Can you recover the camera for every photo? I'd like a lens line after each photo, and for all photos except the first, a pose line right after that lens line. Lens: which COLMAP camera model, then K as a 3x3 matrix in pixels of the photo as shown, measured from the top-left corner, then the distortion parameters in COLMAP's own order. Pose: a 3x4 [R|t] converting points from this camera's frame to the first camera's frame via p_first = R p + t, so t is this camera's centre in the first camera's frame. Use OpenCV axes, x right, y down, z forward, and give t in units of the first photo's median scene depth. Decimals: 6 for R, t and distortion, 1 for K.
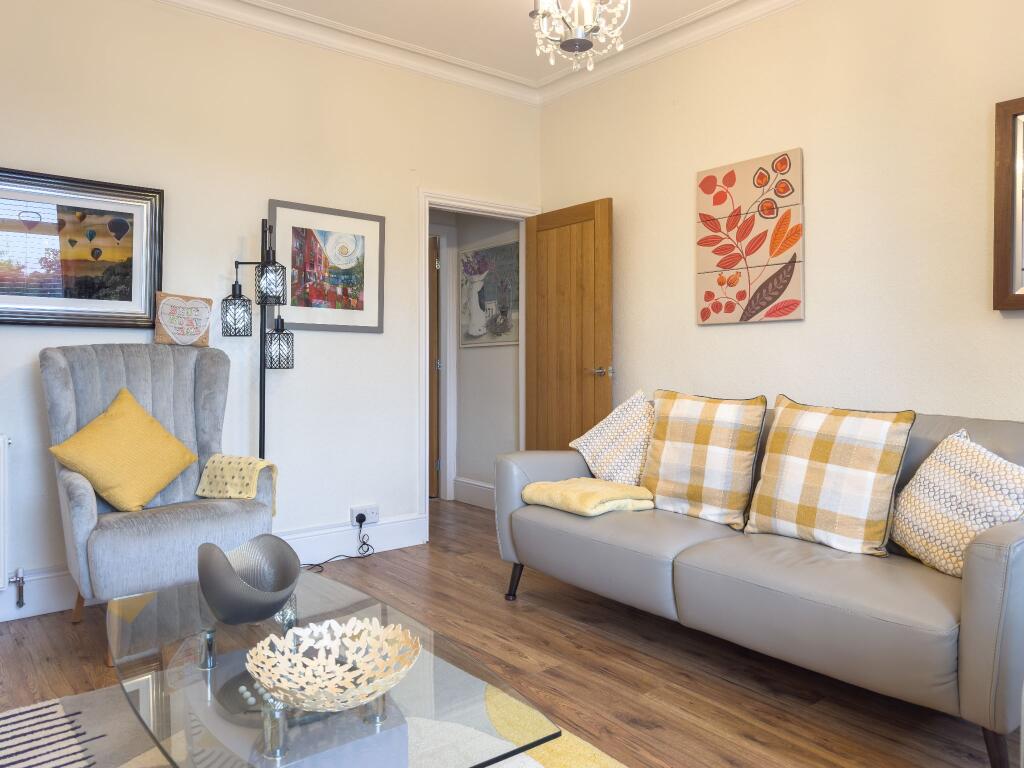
lens RADIAL K [[729.6, 0, 519.5], [0, 729.6, 381.8], [0, 0, 1]] dist [-0.013896, -0.000157]
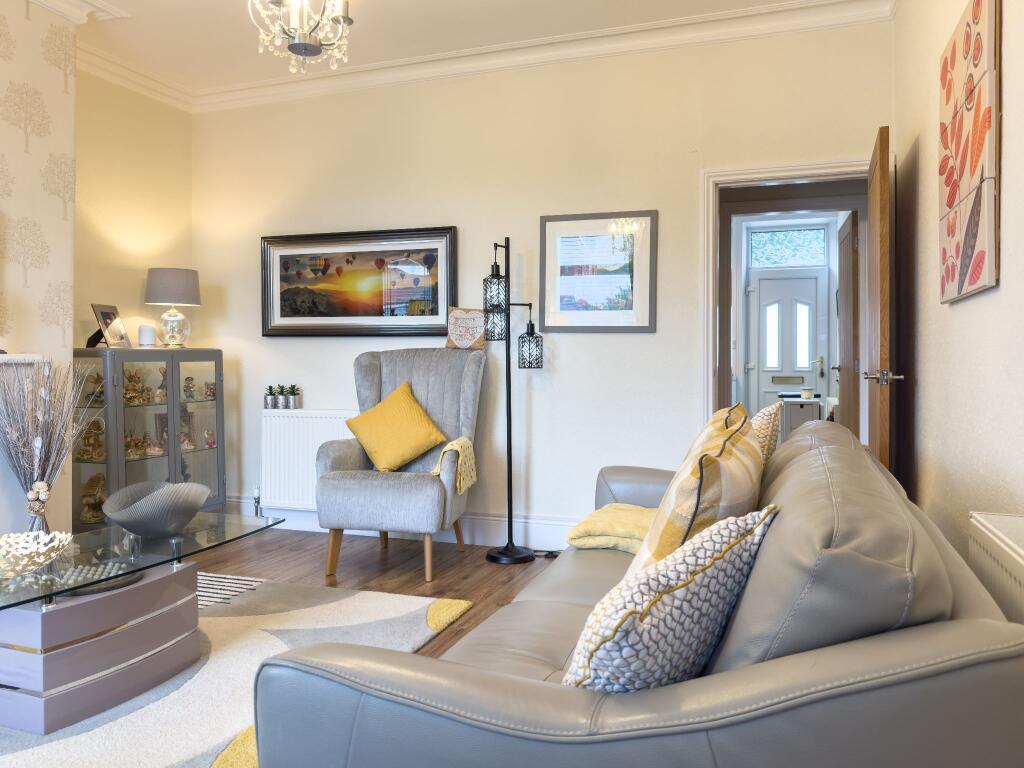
lens RADIAL K [[729.6, 0, 520.1], [0, 729.6, 376.6], [0, 0, 1]] dist [-0.013896, -0.000157]
pose [[0.527891, 0.021458, -0.849041, 0.657198], [-0.026182, 0.999617, 0.008985, -0.016376], [0.848908, 0.017487, 0.528251, 0.431772]]
